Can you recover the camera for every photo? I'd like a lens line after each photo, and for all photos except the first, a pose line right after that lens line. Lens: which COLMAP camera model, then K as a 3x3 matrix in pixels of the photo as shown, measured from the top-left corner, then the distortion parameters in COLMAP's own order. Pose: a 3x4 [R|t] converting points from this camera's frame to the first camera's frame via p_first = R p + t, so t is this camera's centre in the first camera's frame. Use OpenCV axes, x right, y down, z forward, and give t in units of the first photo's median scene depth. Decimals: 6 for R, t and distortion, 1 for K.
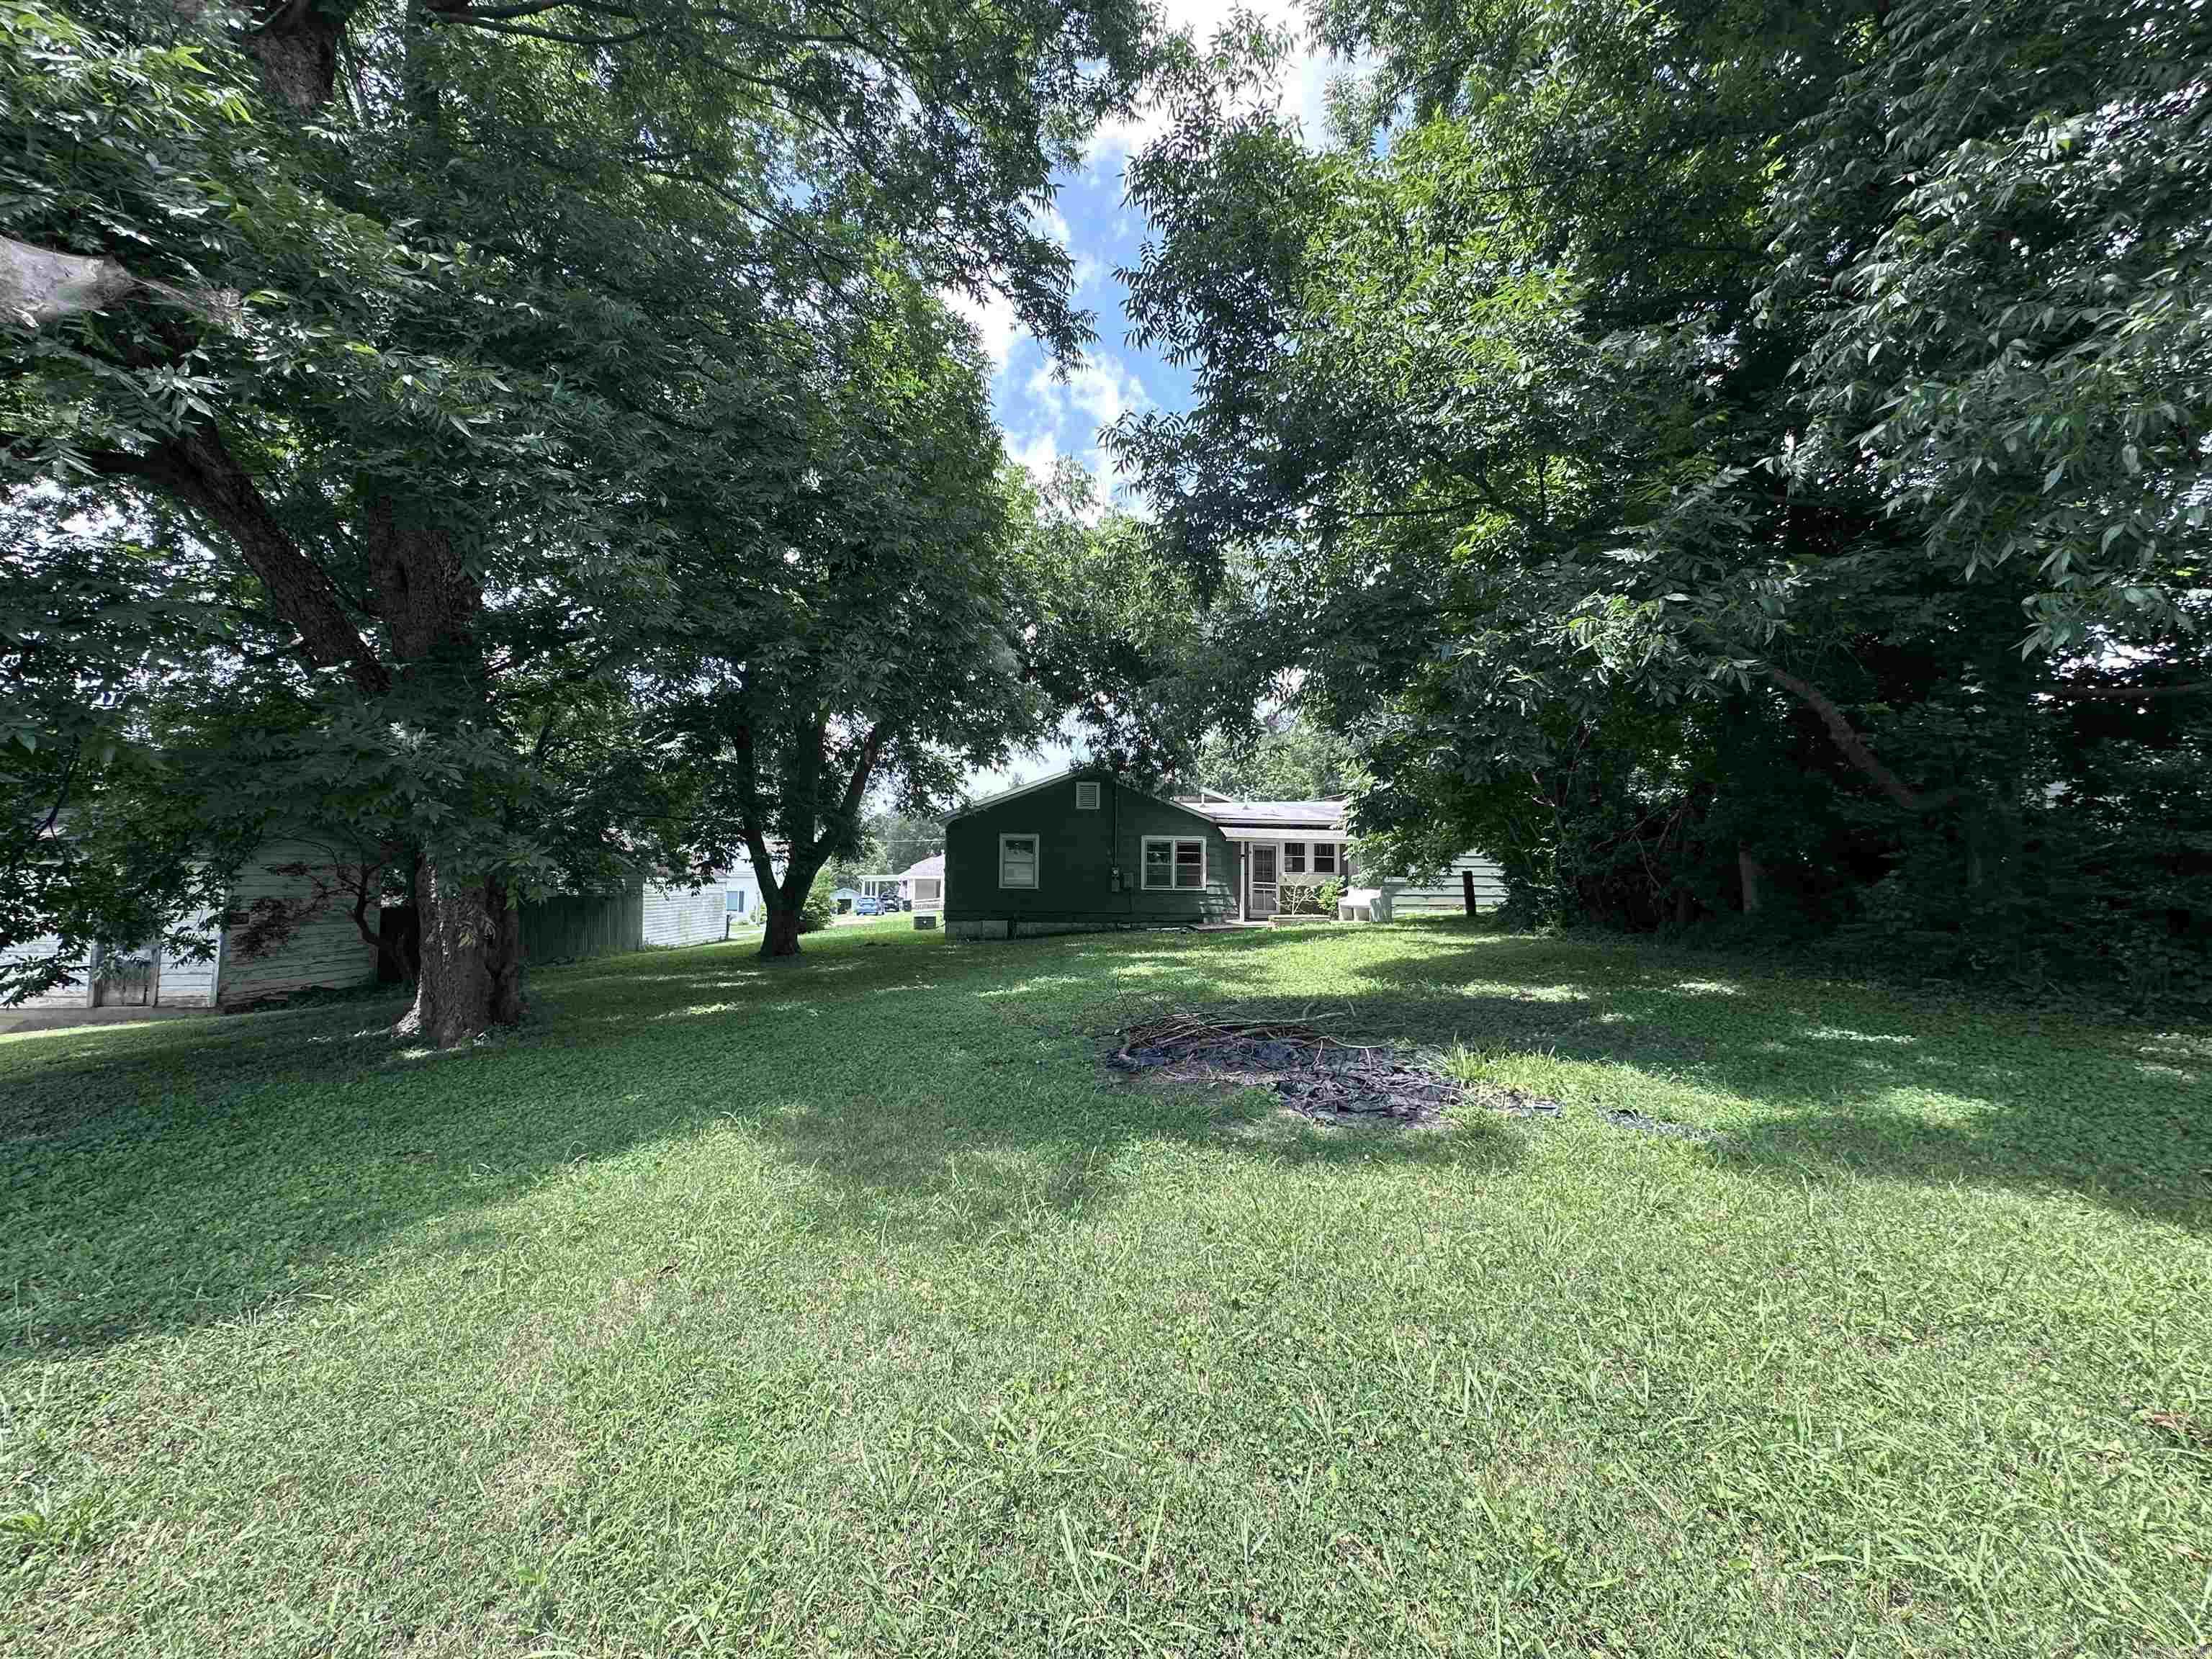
lens RADIAL K [[889.7, 0, 1102.9], [0, 889.7, 825.7], [0, 0, 1]] dist [0.001963, -0.000016]
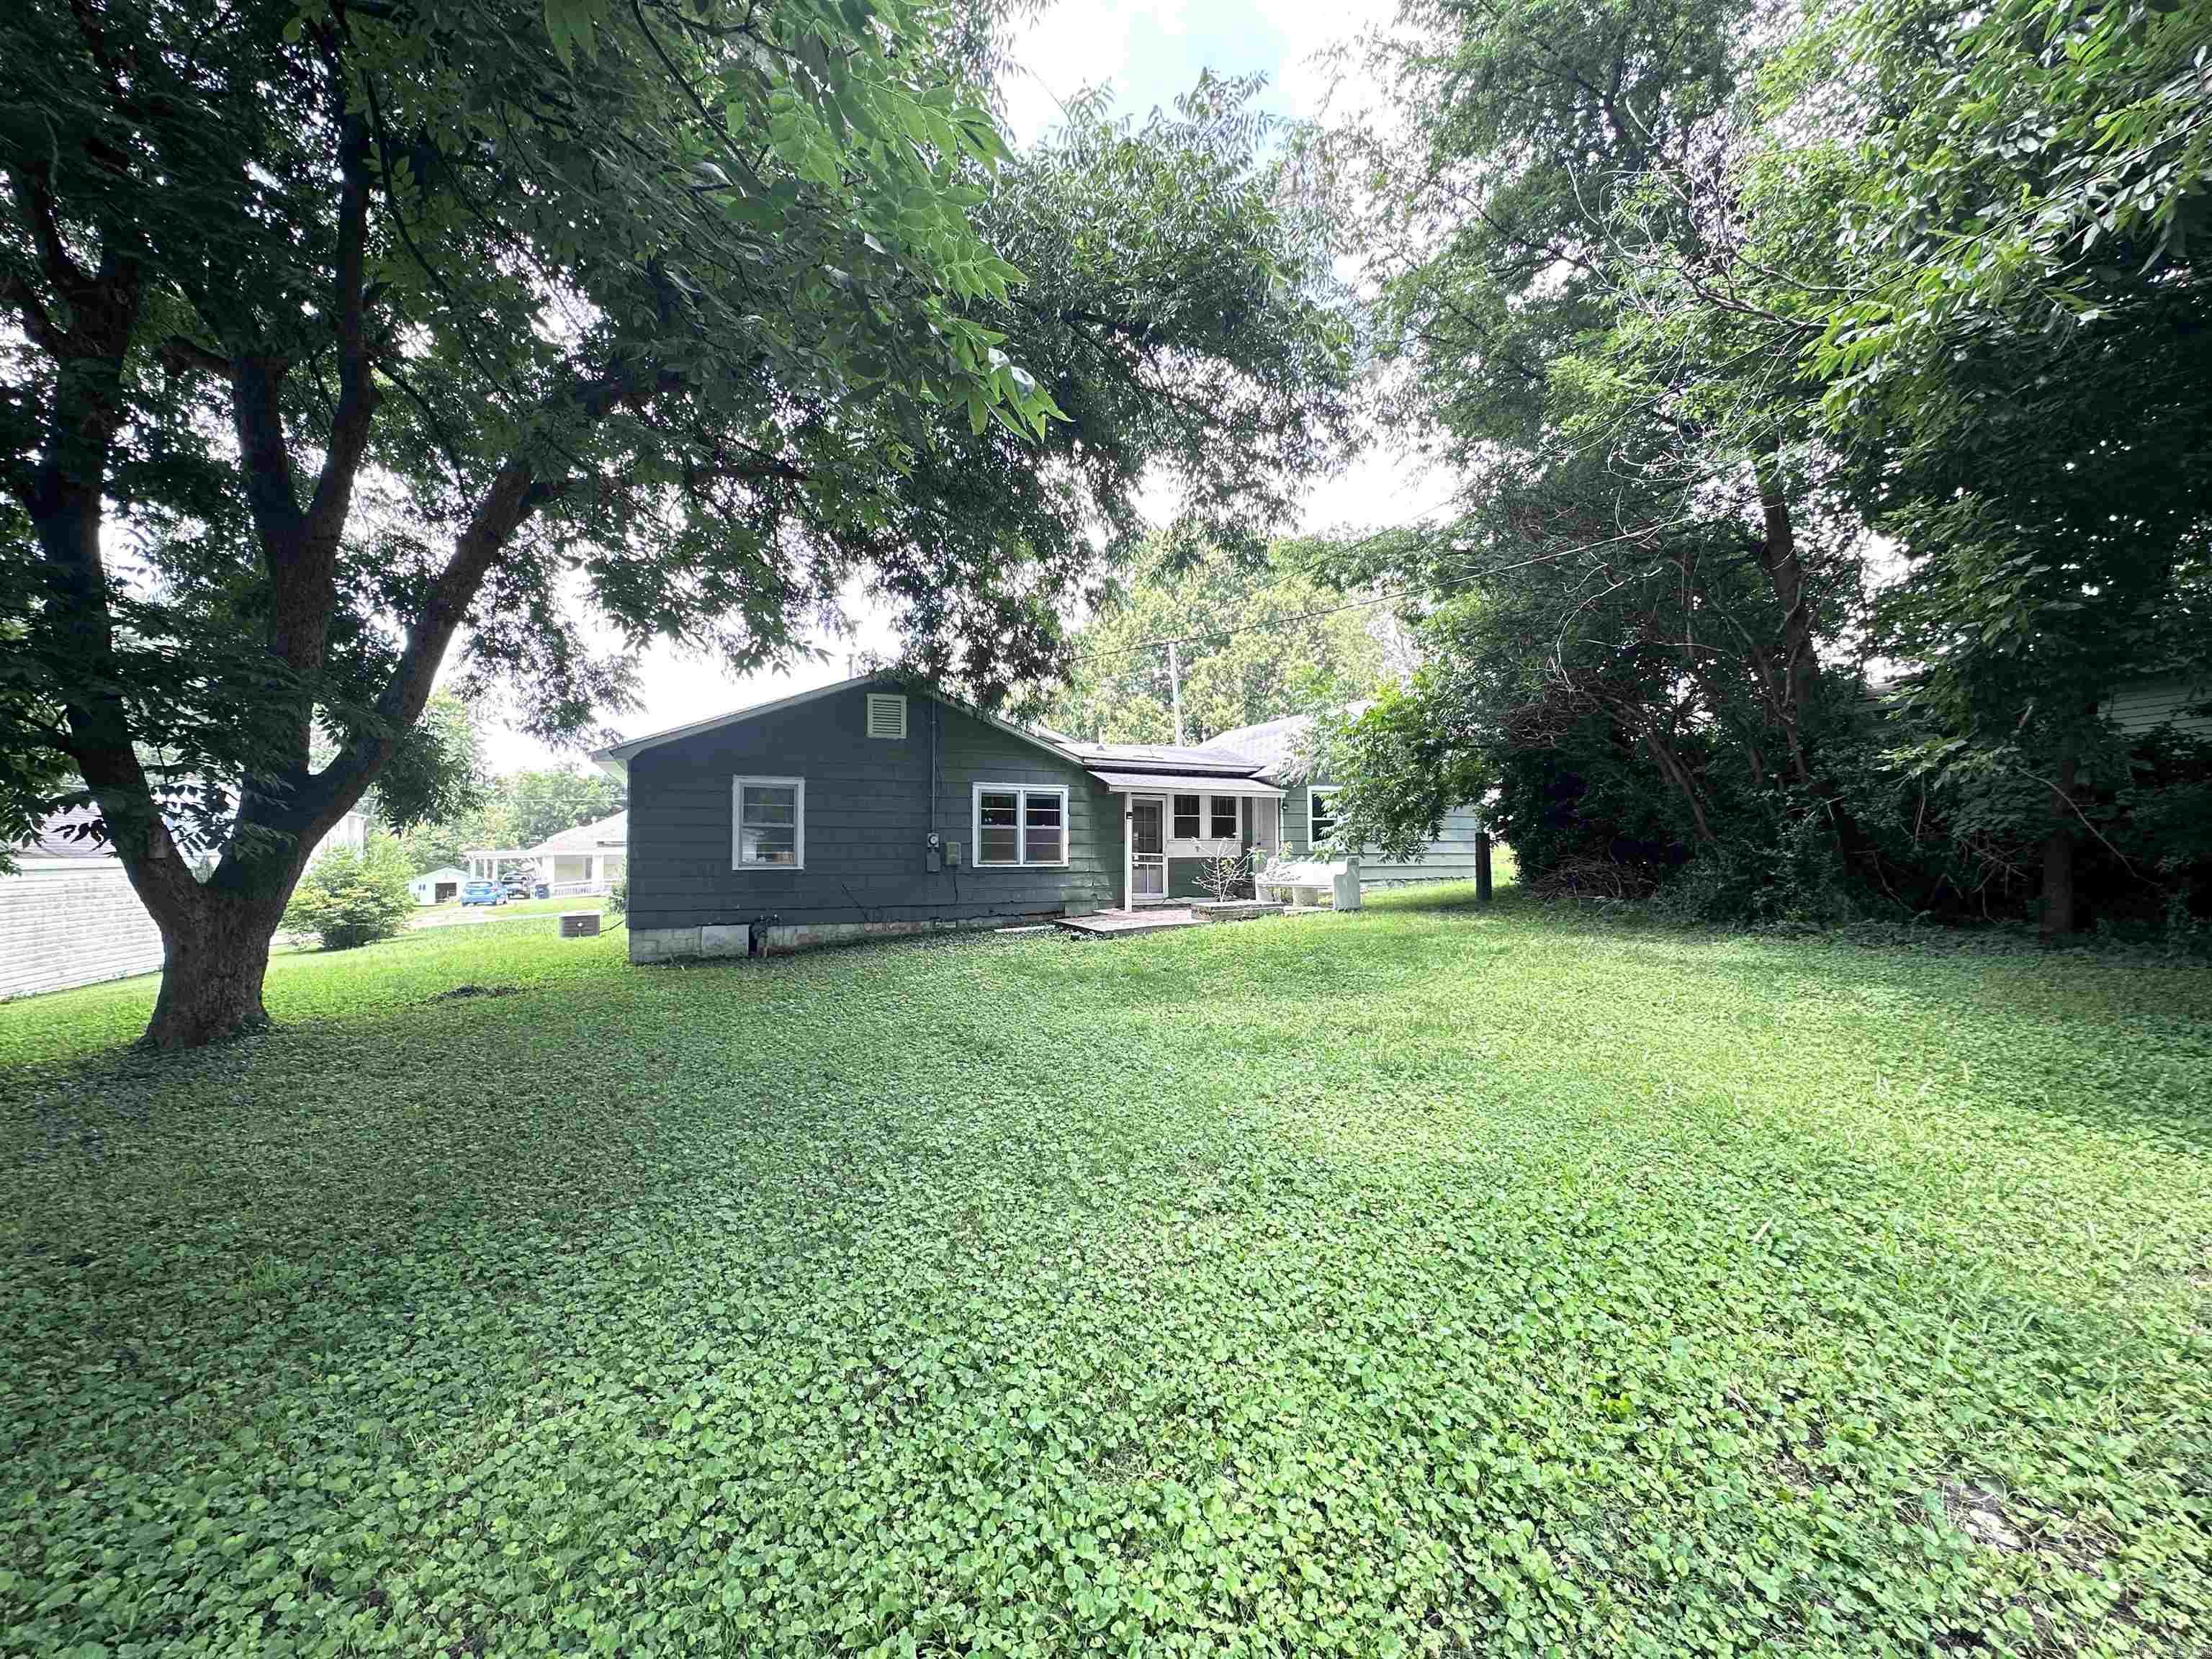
lens RADIAL K [[889.7, 0, 1103.4], [0, 889.7, 823.6], [0, 0, 1]] dist [0.001963, -0.000016]
pose [[0.940025, -0.004560, 0.341074, -0.086018], [-0.006315, 0.999507, 0.030766, 0.020156], [-0.341046, -0.031075, 0.939533, 0.367120]]
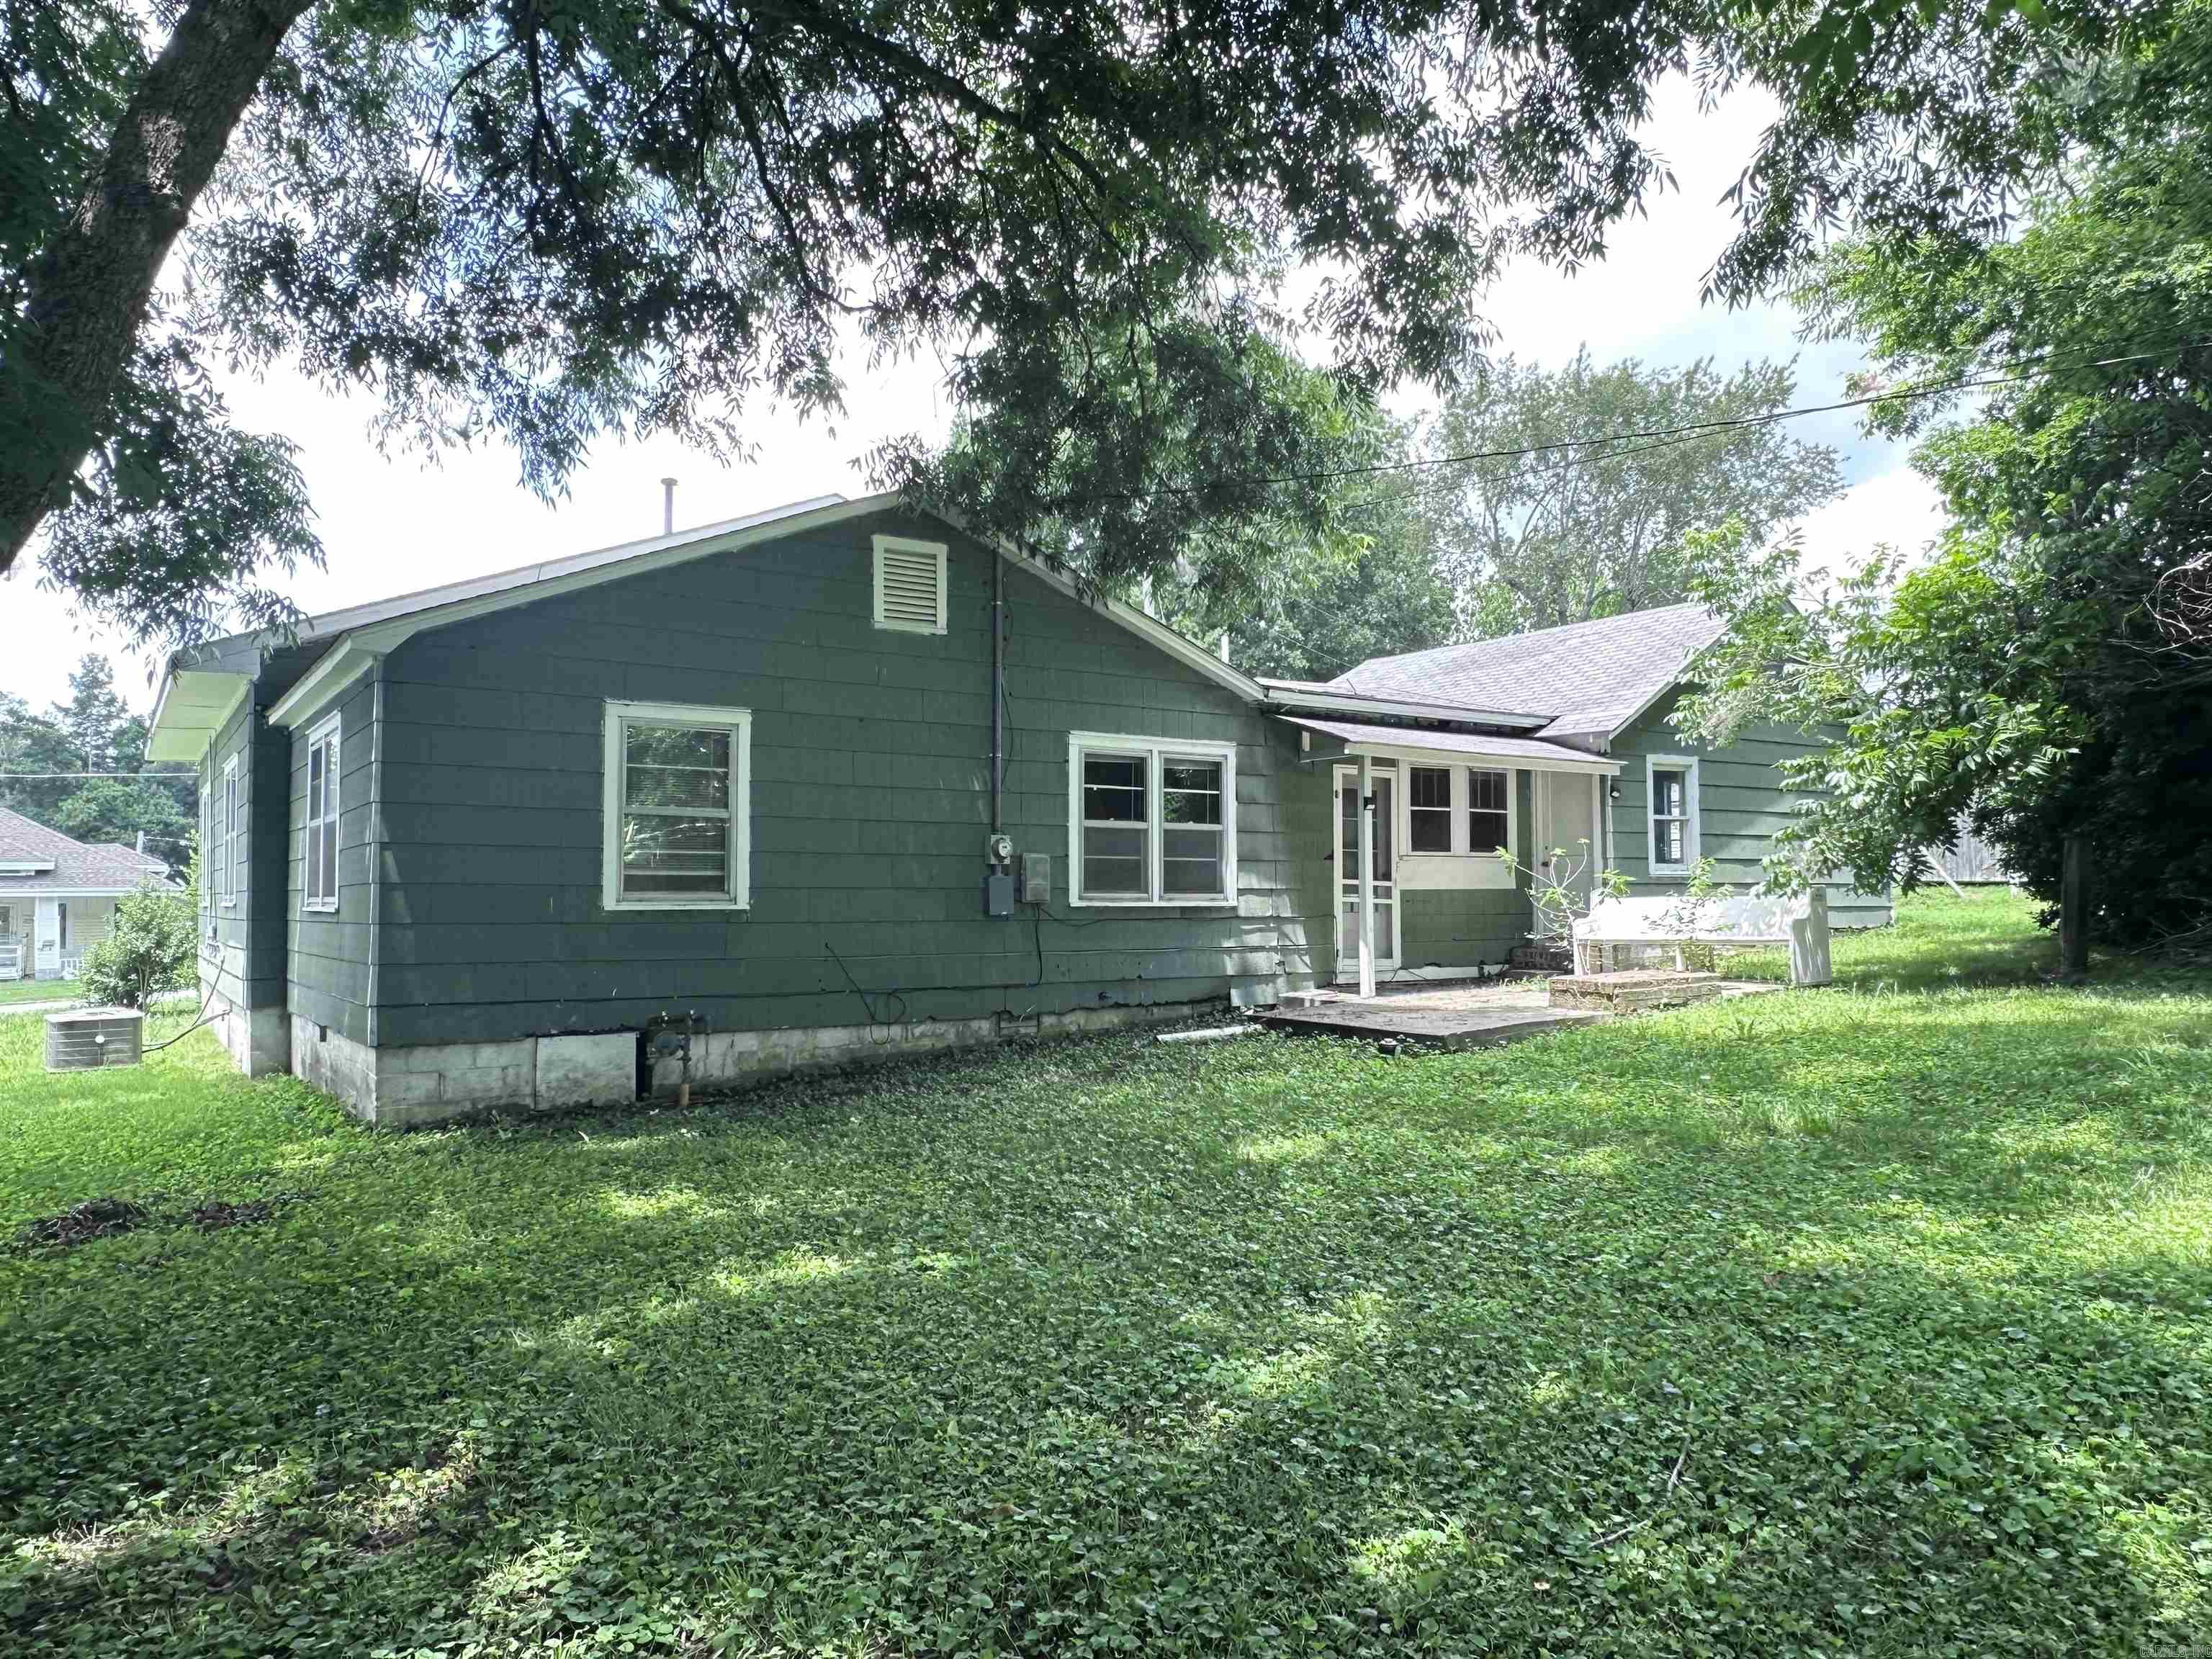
lens RADIAL K [[1509.8, 0, 1103.3], [0, 1509.8, 850.7], [0, 0, 1]] dist [-0.000265, -0.001959]
pose [[0.870160, -0.000572, 0.492769, -0.203574], [-0.015993, 0.999440, 0.029402, 0.036650], [-0.492510, -0.033465, 0.869663, 0.537489]]
